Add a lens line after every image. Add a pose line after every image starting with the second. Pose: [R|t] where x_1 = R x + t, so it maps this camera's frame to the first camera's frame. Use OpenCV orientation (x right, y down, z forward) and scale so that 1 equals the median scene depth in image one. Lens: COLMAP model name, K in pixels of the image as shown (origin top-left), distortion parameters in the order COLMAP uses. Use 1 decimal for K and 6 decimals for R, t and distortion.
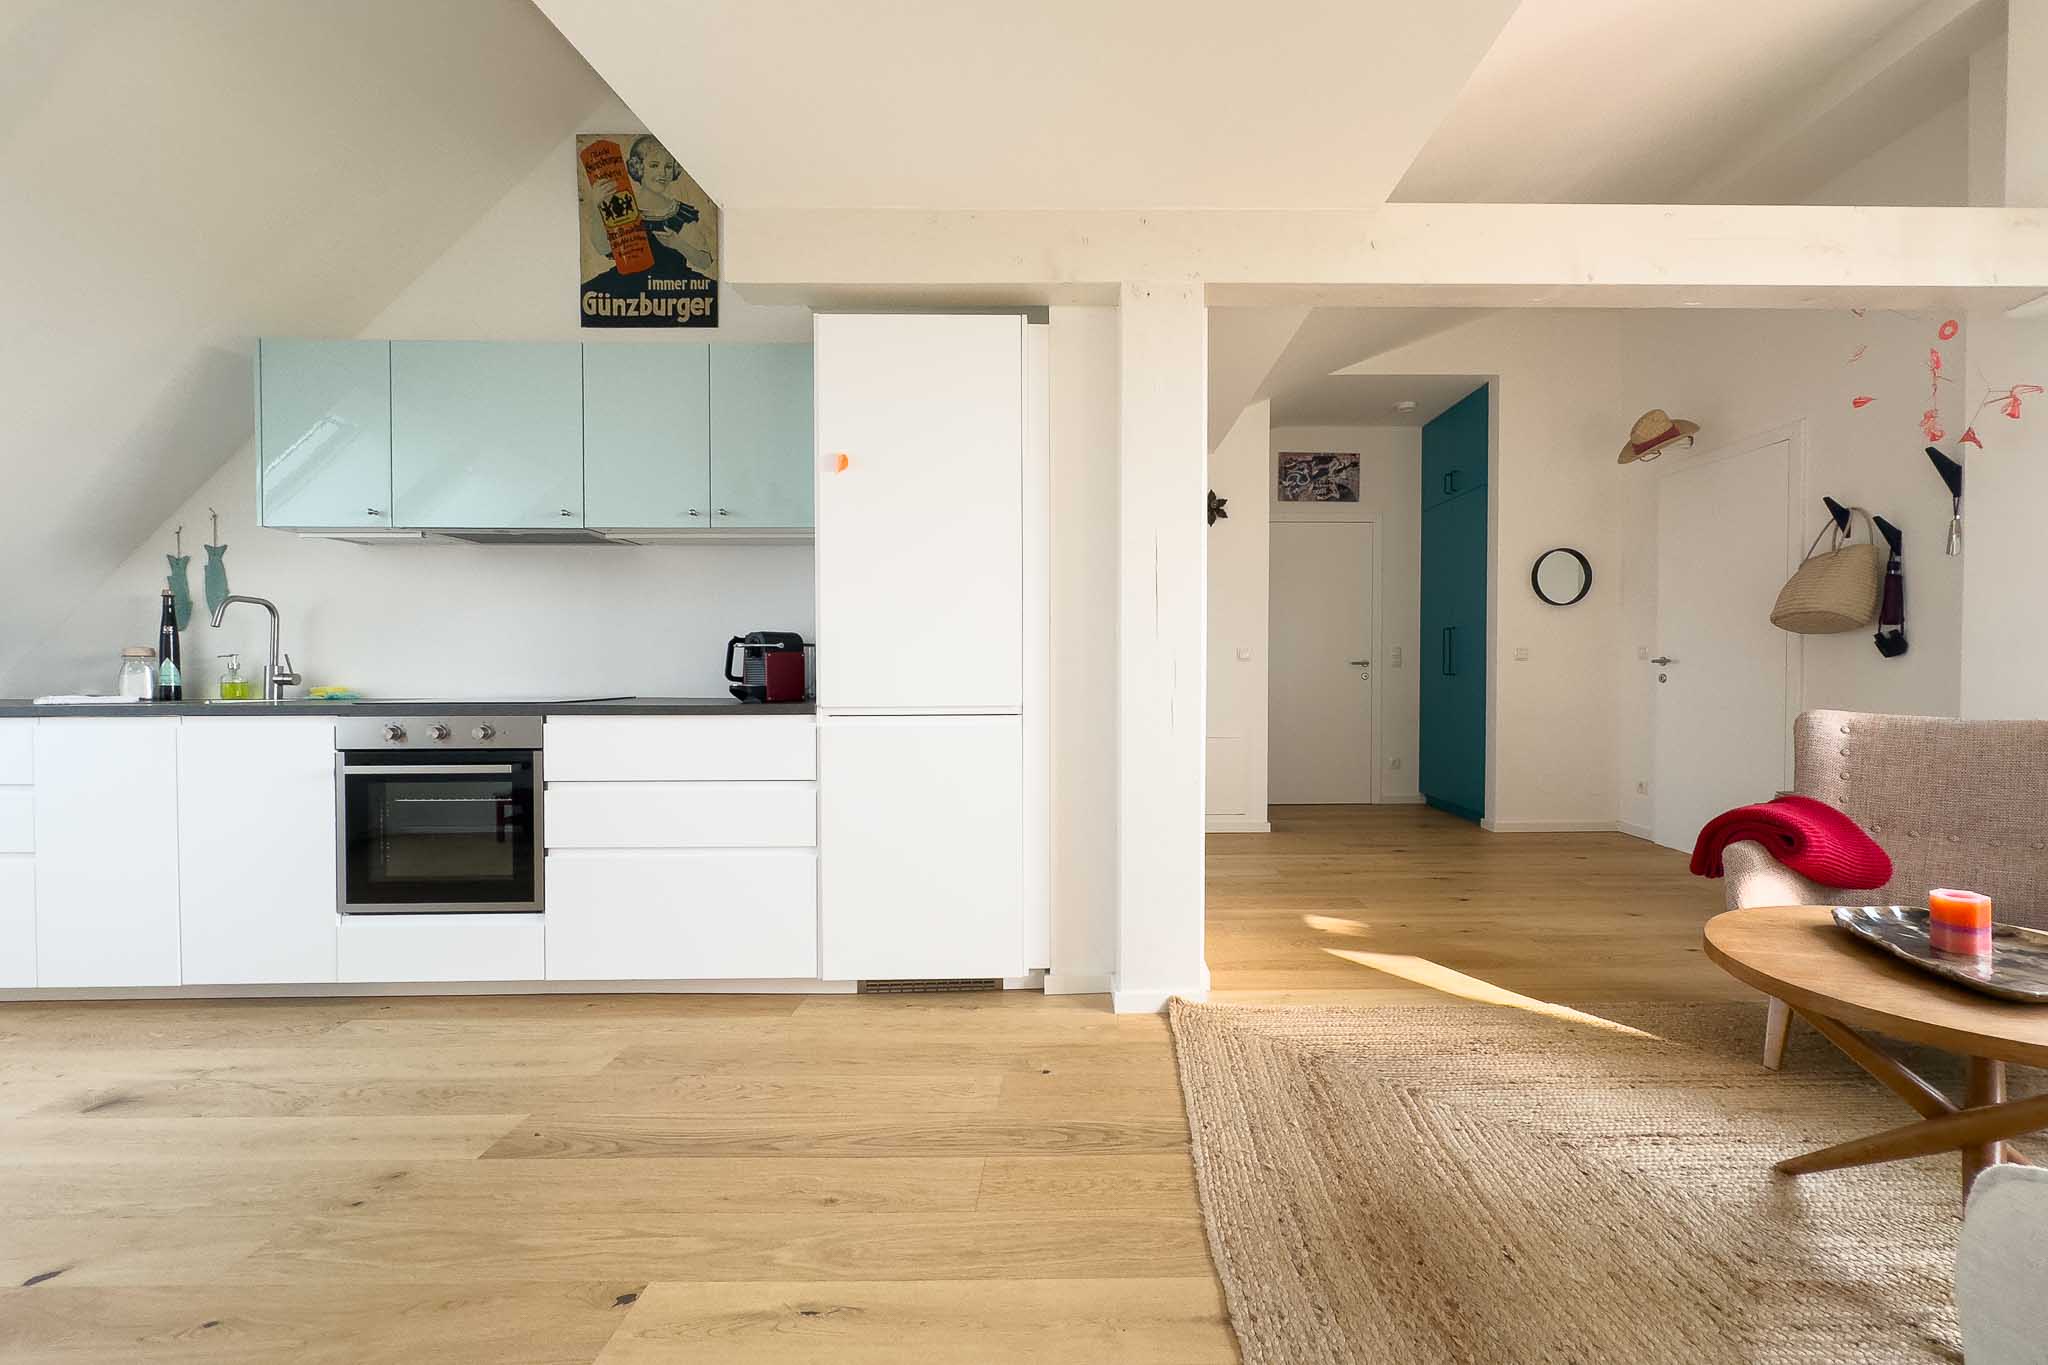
lens RADIAL K [[819.1, 0, 1025.4], [0, 819.1, 690.1], [0, 0, 1]] dist [-0.001099, -0.000246]
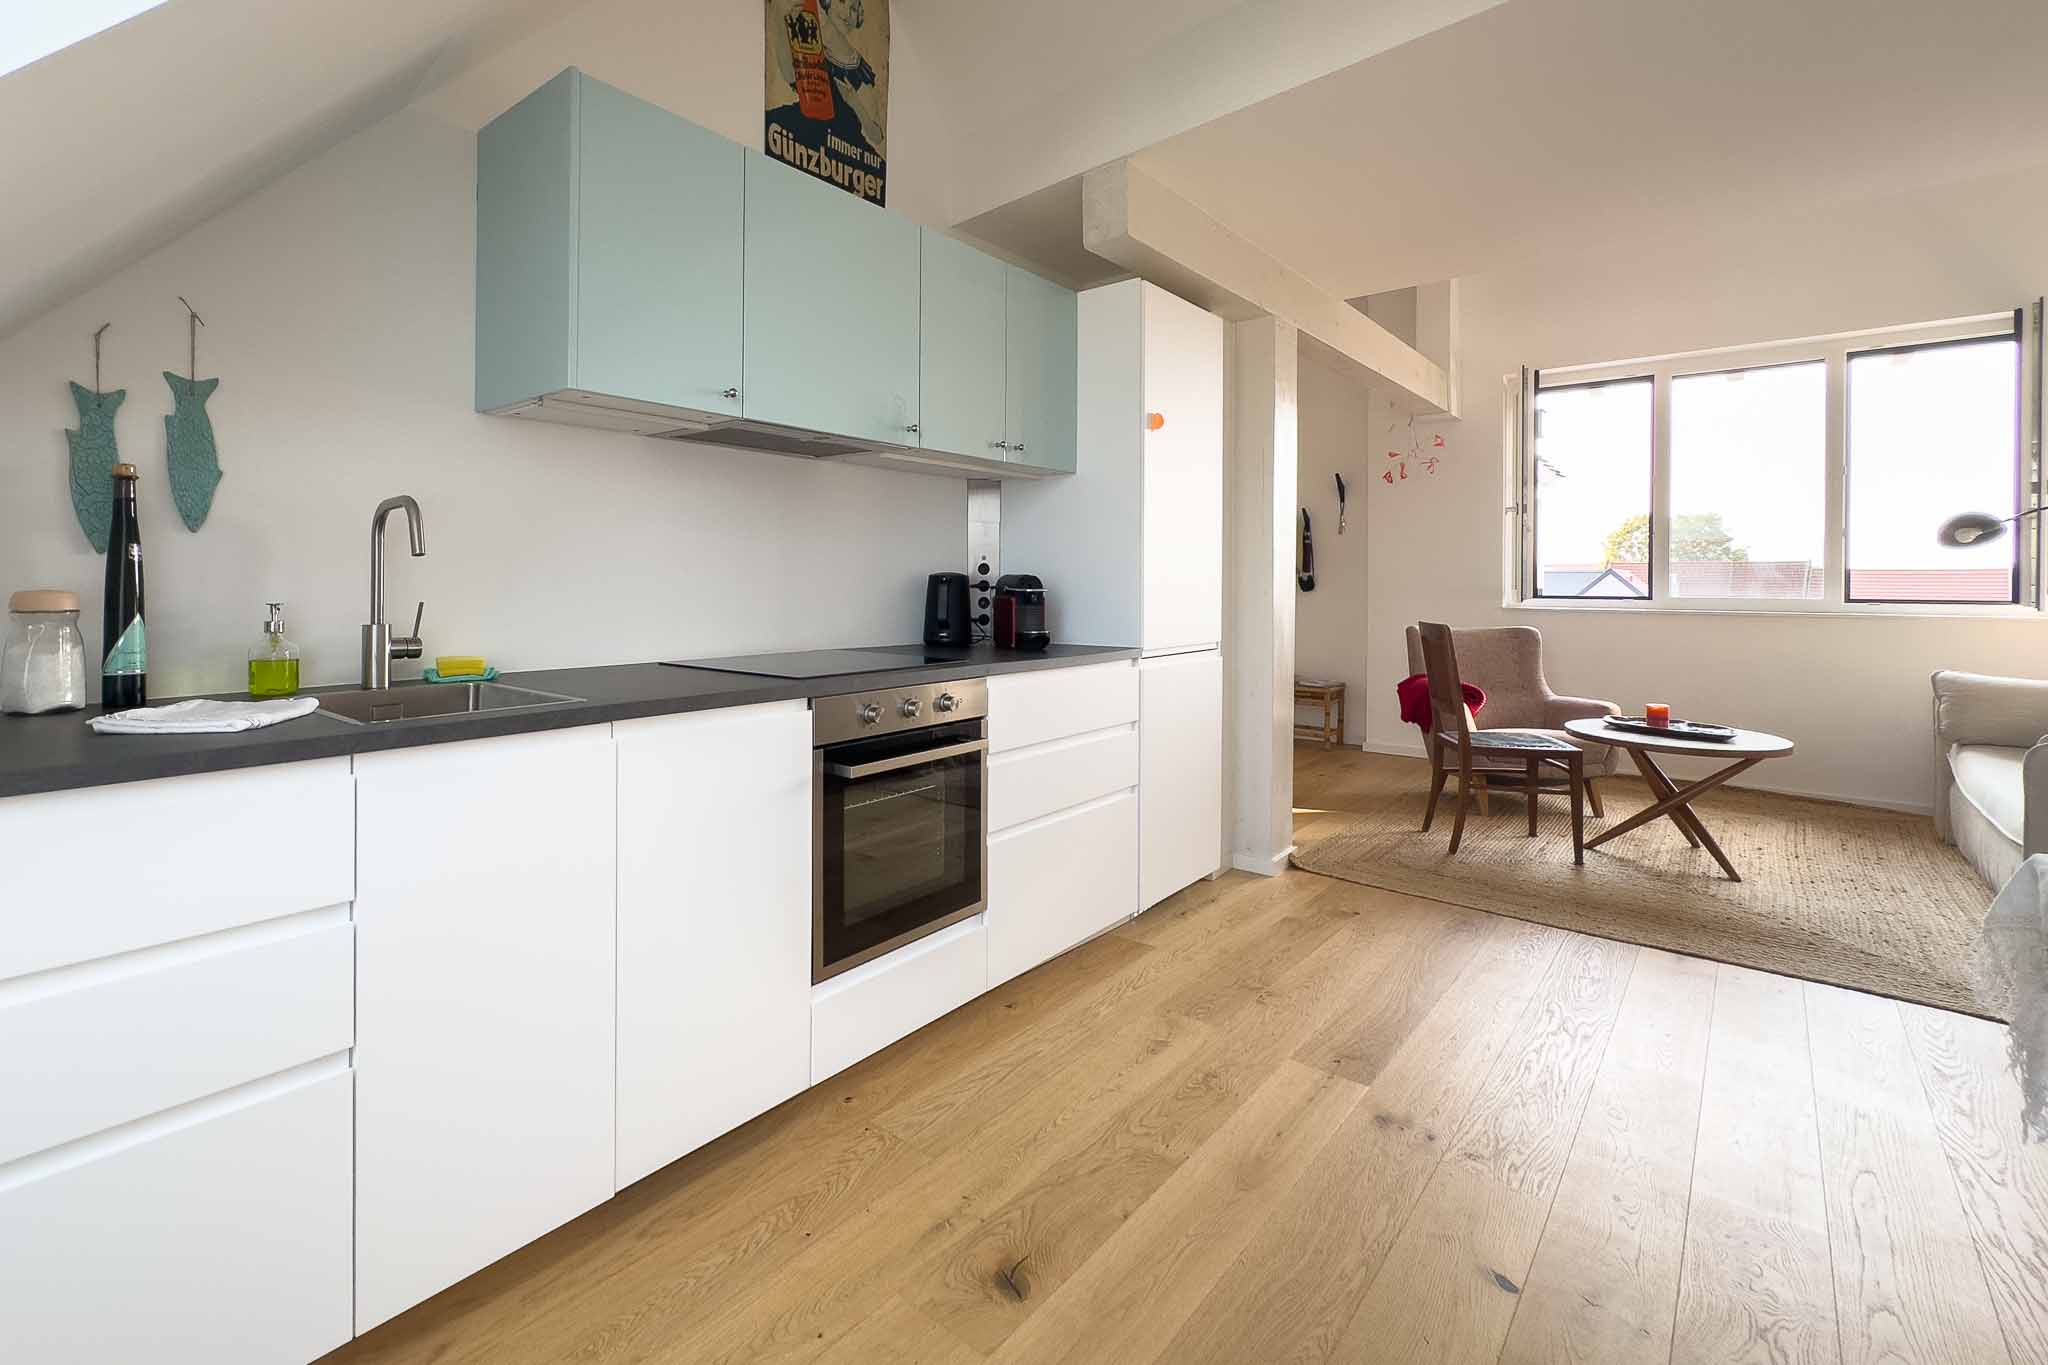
lens RADIAL K [[920.5, 0, 893.3], [0, 920.5, 597.2], [0, 0, 1]] dist [-0.004885, 0.001723]
pose [[0.700485, -0.007128, 0.713632, -1.072294], [0.014990, 0.999876, -0.004726, -0.038285], [-0.713510, 0.014008, 0.700505, 0.325894]]
